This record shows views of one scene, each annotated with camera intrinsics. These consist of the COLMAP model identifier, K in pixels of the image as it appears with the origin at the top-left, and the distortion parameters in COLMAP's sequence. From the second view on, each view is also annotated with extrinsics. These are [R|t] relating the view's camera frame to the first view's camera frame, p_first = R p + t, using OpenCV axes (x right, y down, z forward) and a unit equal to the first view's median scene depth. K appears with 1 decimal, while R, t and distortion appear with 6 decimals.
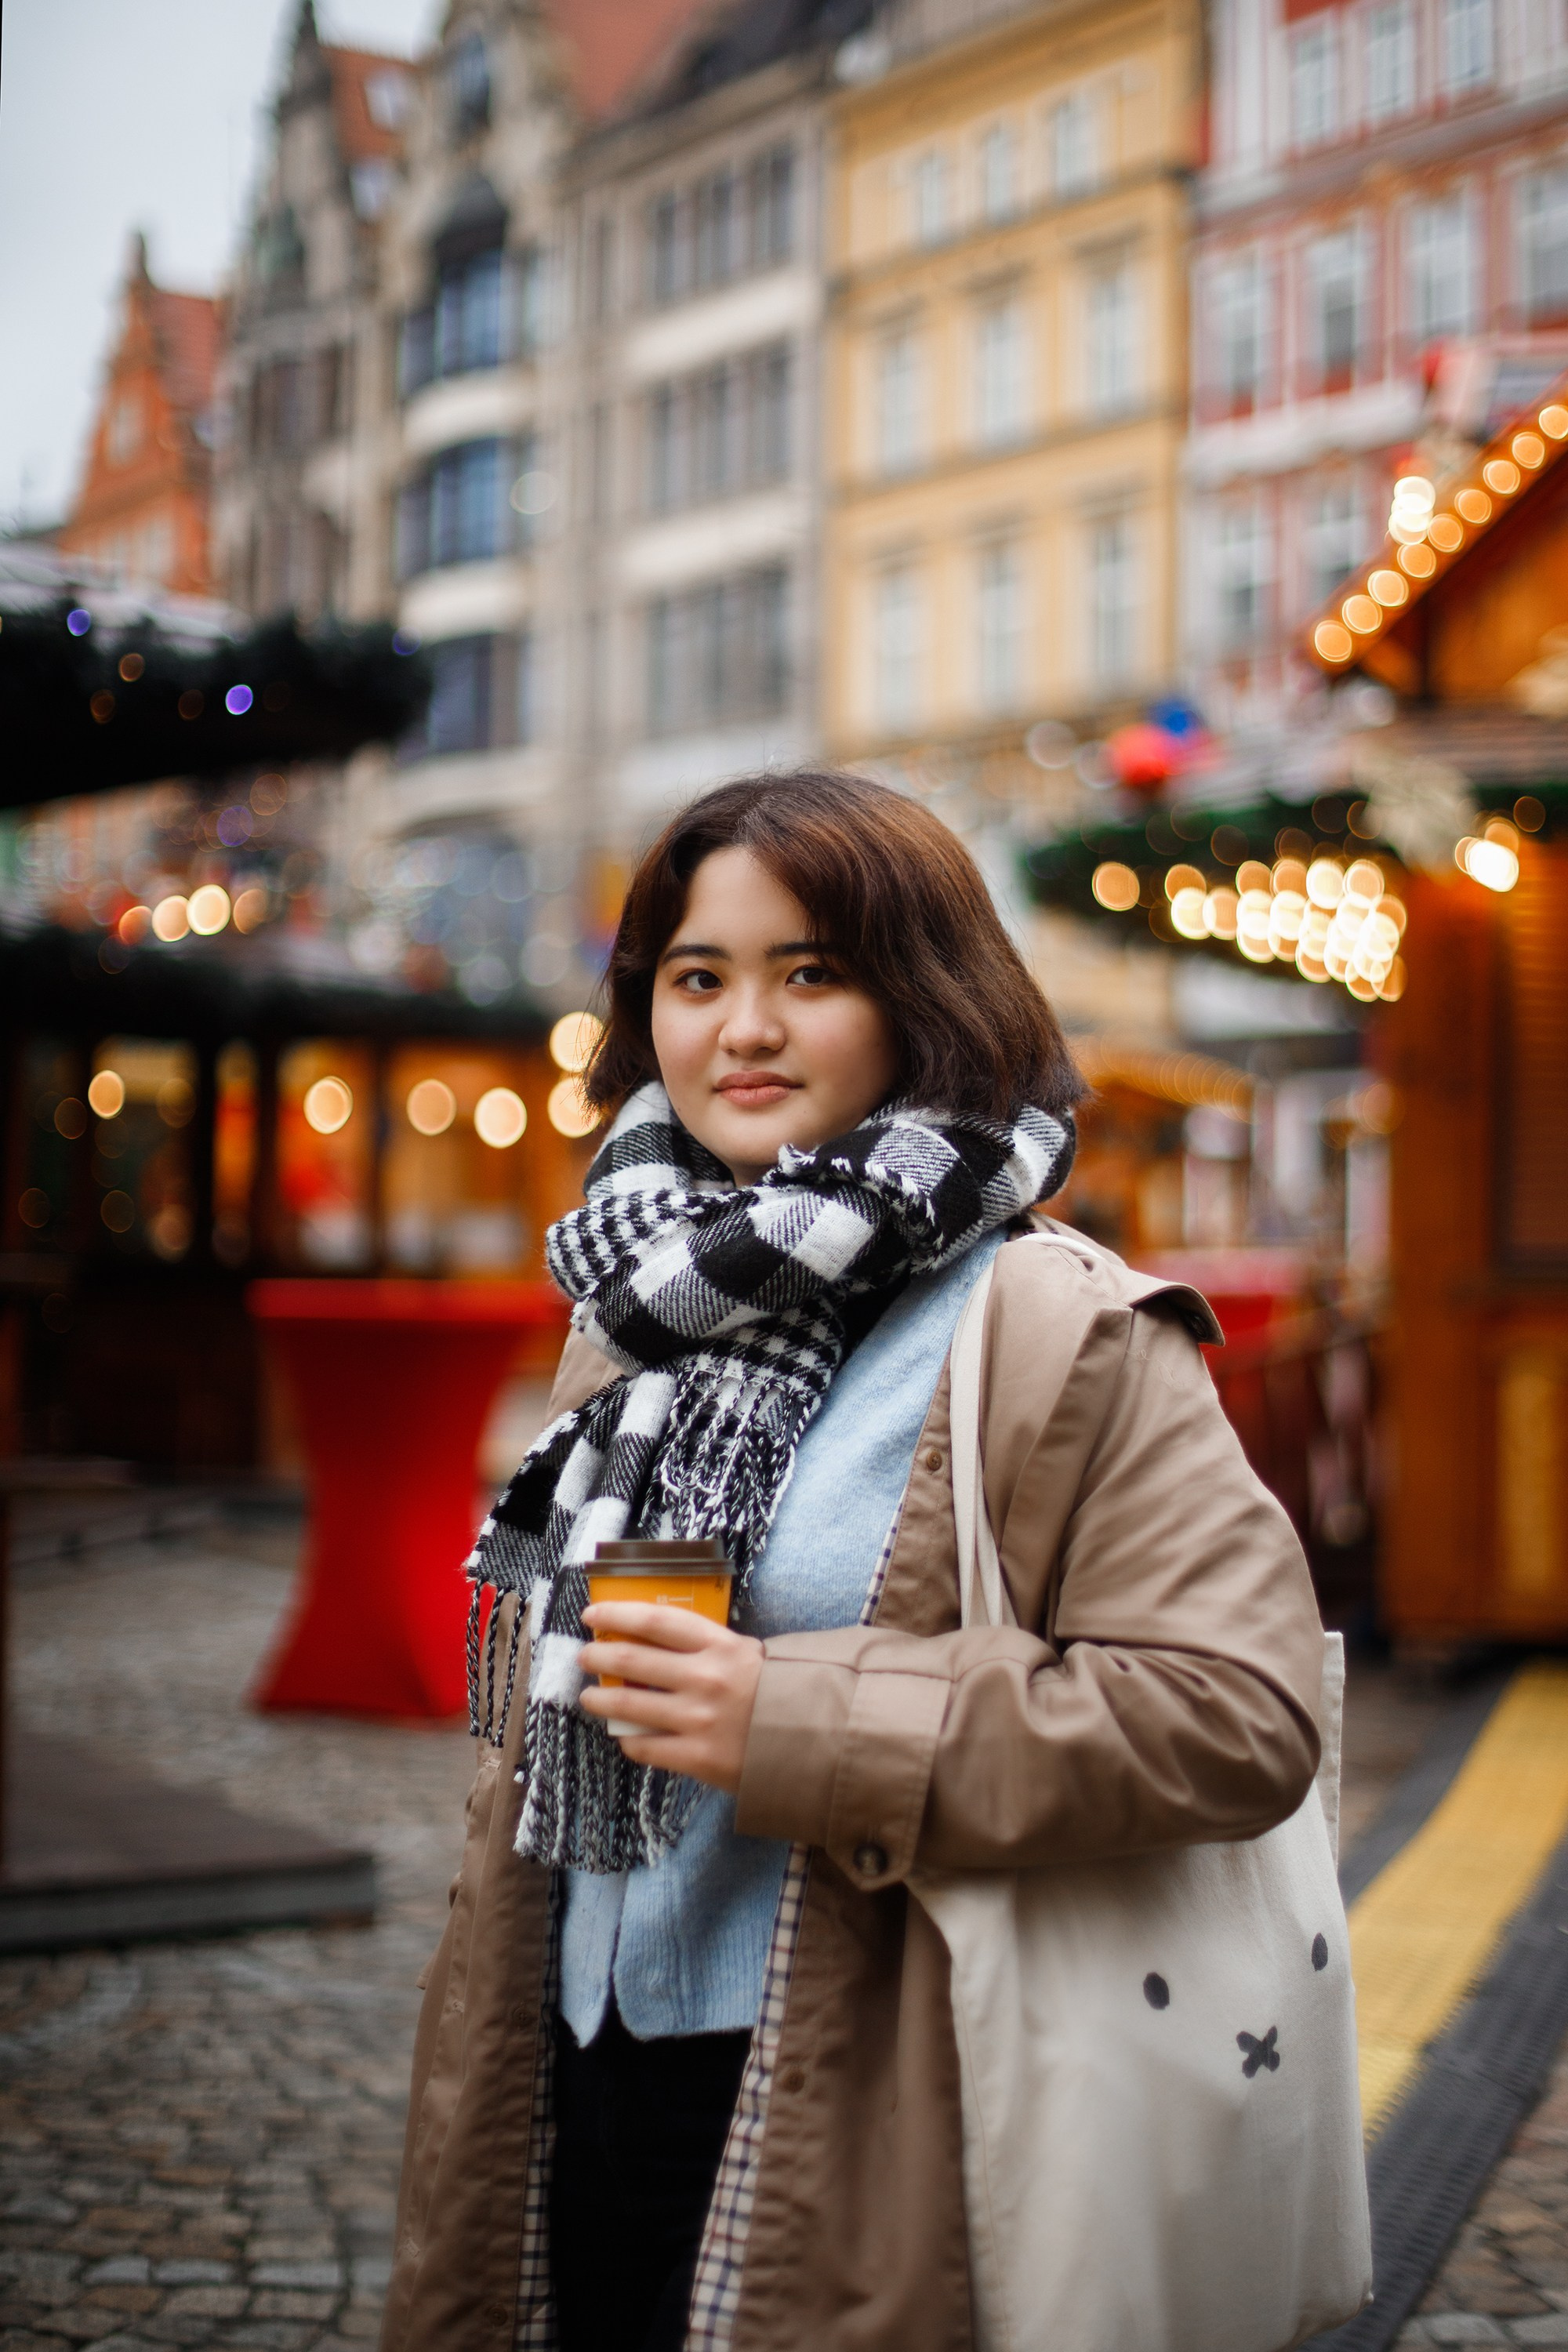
lens RADIAL K [[4600.1, 0, 784.0], [0, 4600.1, 1176.0], [0, 0, 1]] dist [-0.324882, -0.046850]
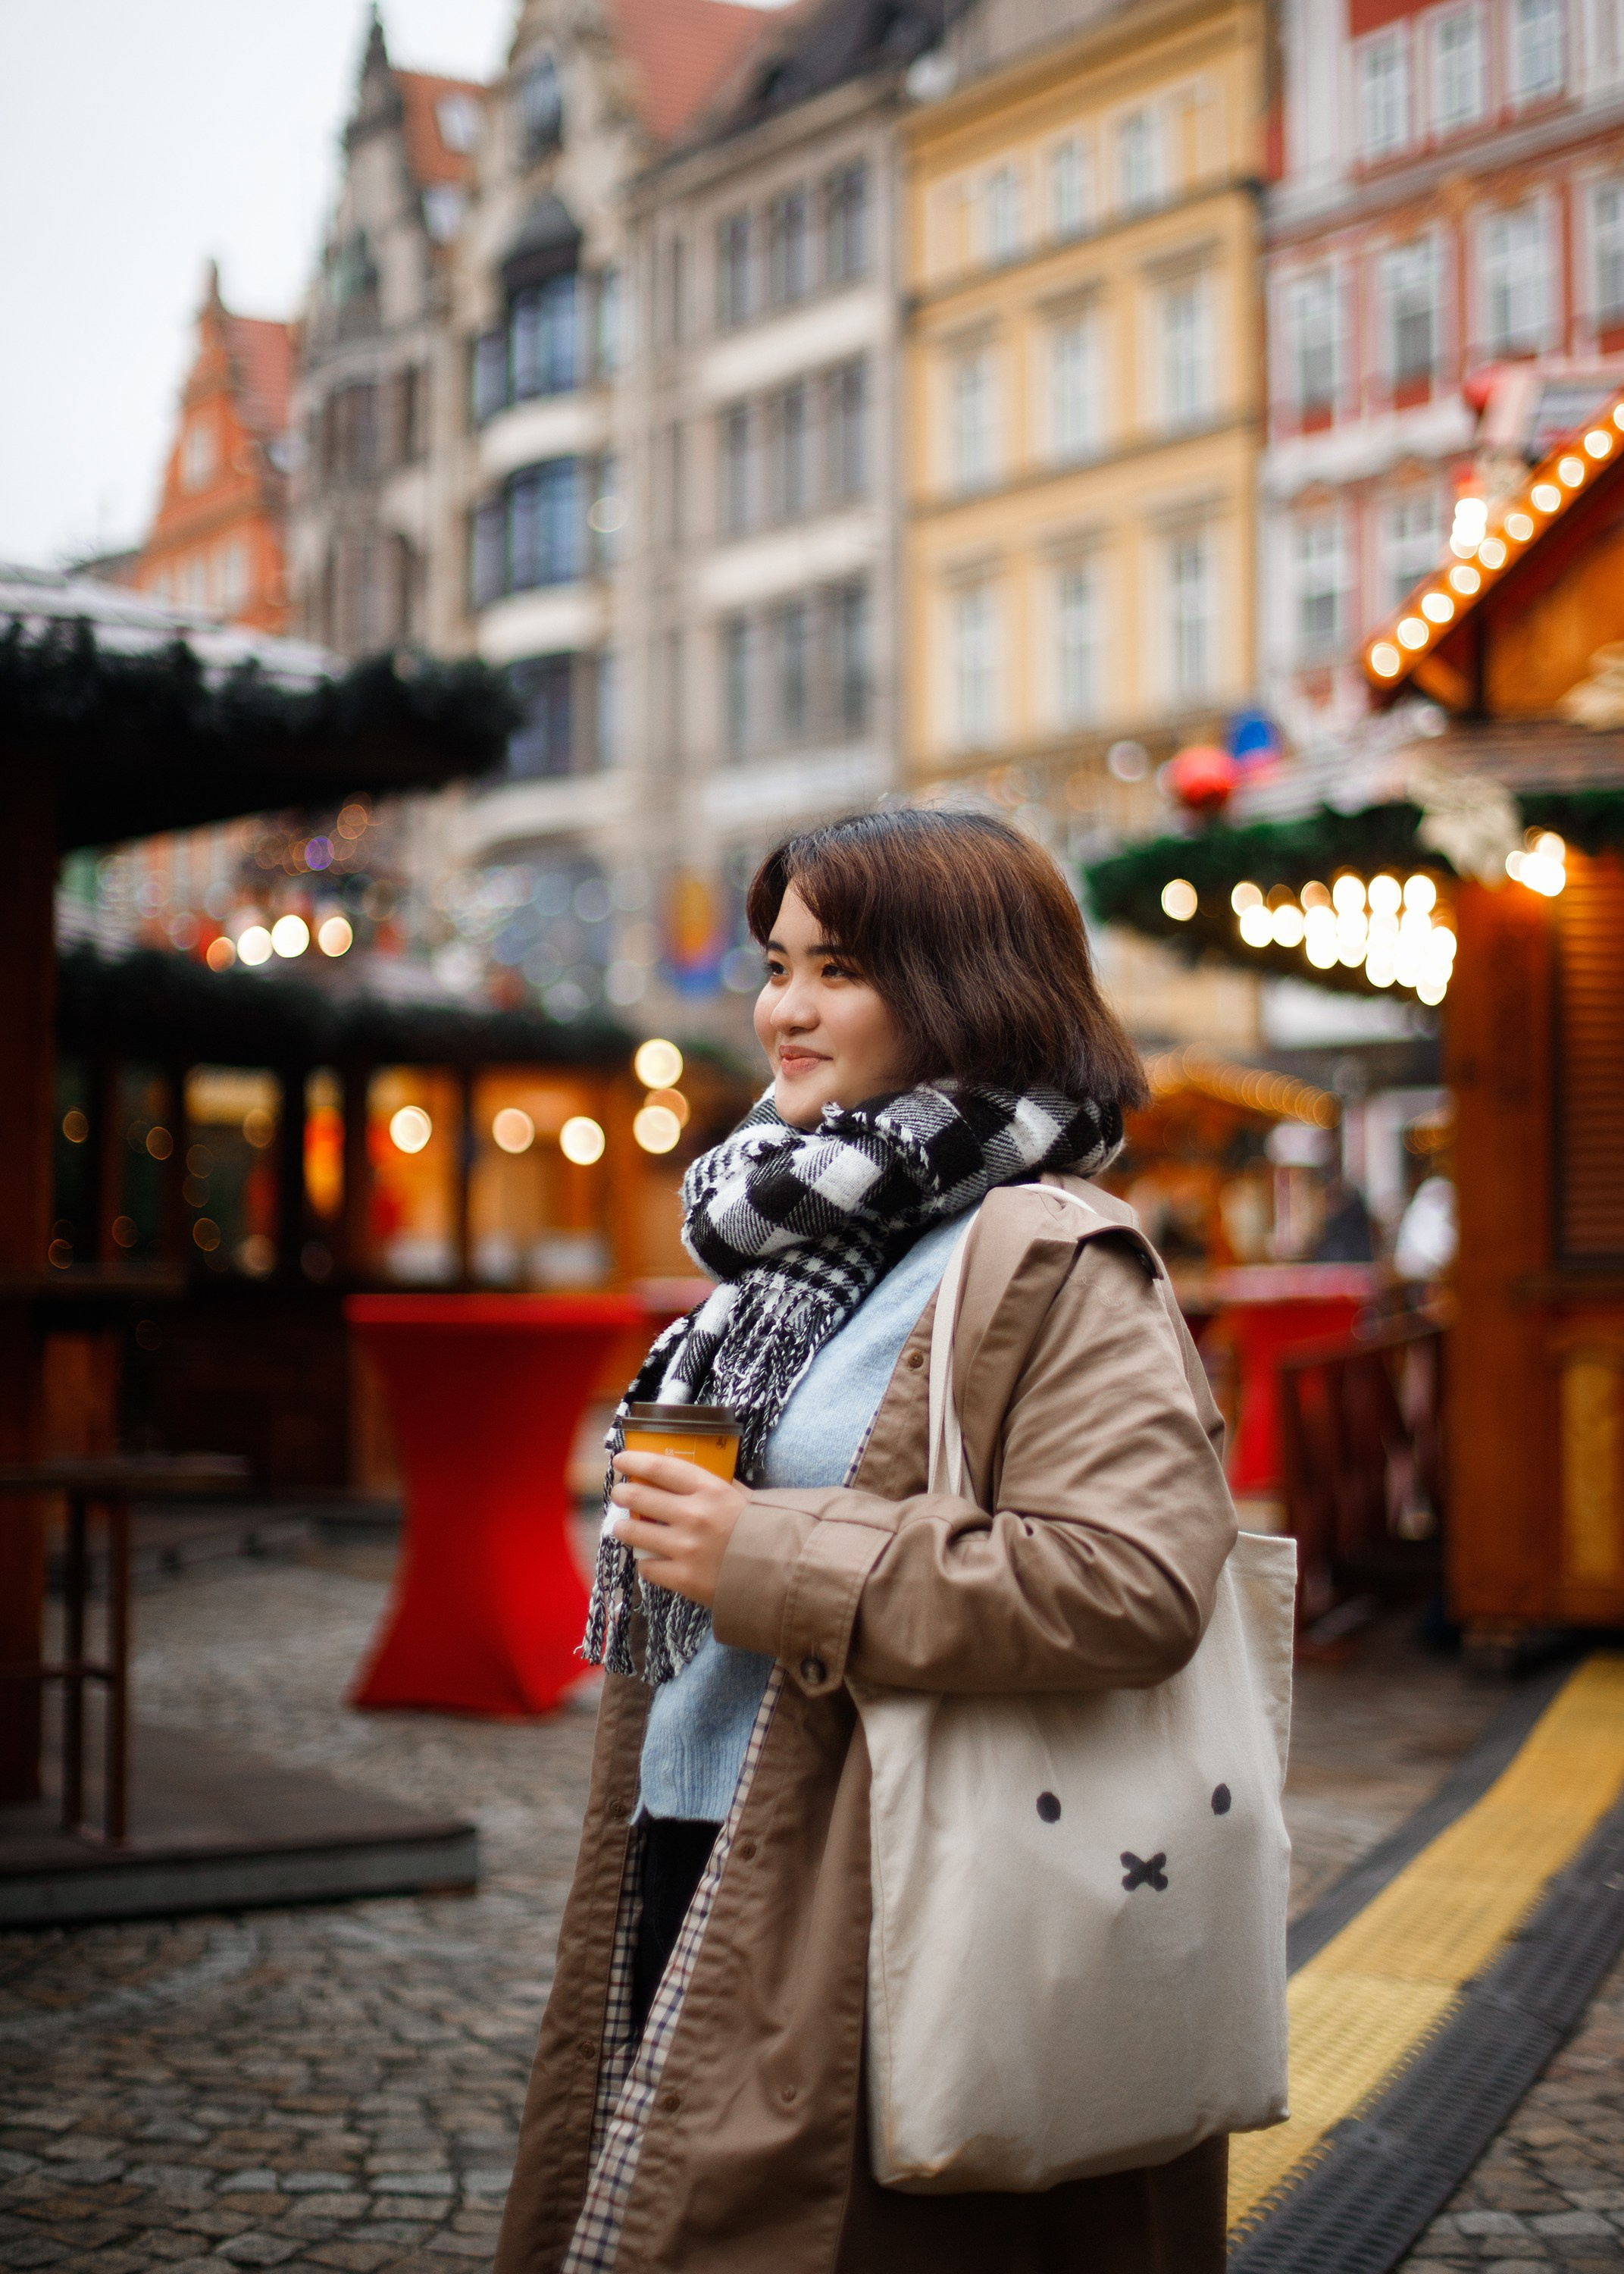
lens RADIAL K [[3440.4, 0, 853.3], [0, 3440.4, 1139.0], [0, 0, 1]] dist [-0.228034, 0.008753]
pose [[0.999789, -0.013024, 0.015871, -0.013550], [0.012879, 0.999875, 0.009214, -0.017011], [-0.015989, -0.009008, 0.999832, 0.225344]]
